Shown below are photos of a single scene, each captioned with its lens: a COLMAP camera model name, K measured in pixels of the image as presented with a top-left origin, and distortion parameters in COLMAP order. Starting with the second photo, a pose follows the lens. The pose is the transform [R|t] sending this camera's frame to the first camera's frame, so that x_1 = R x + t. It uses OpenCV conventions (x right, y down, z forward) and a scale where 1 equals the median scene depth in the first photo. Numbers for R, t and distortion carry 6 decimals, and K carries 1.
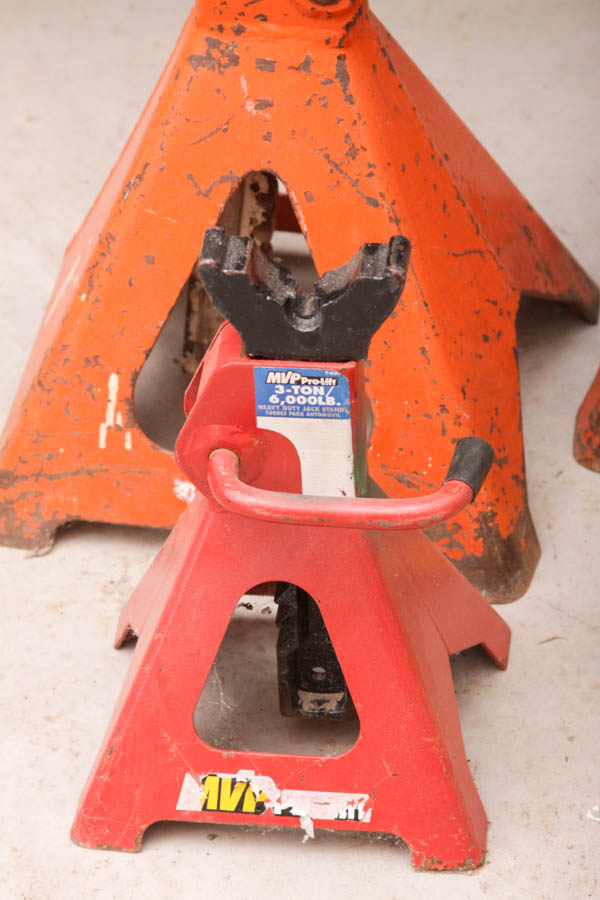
lens RADIAL K [[5137.1, 0, 300.5], [0, 5137.1, 449.8], [0, 0, 1]] dist [1.080776, 0.000000]
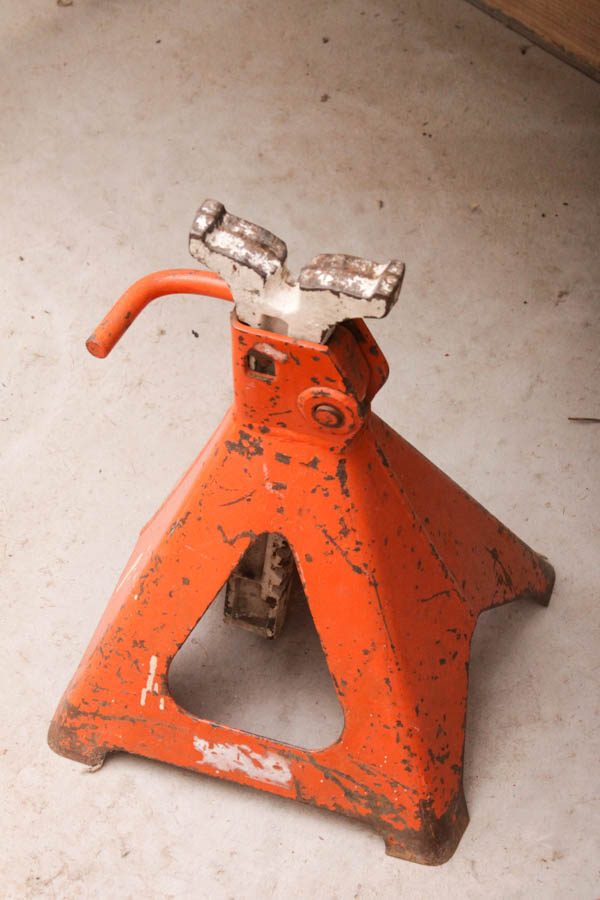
lens RADIAL K [[2516.0, 0, 299.8], [0, 2516.0, 449.9], [0, 0, 1]] dist [0.252008, 0.000000]
pose [[0.988100, 0.117968, -0.098705, 0.057140], [-0.095586, 0.973694, 0.206839, -0.201589], [0.120509, -0.194943, 0.973383, 0.394739]]
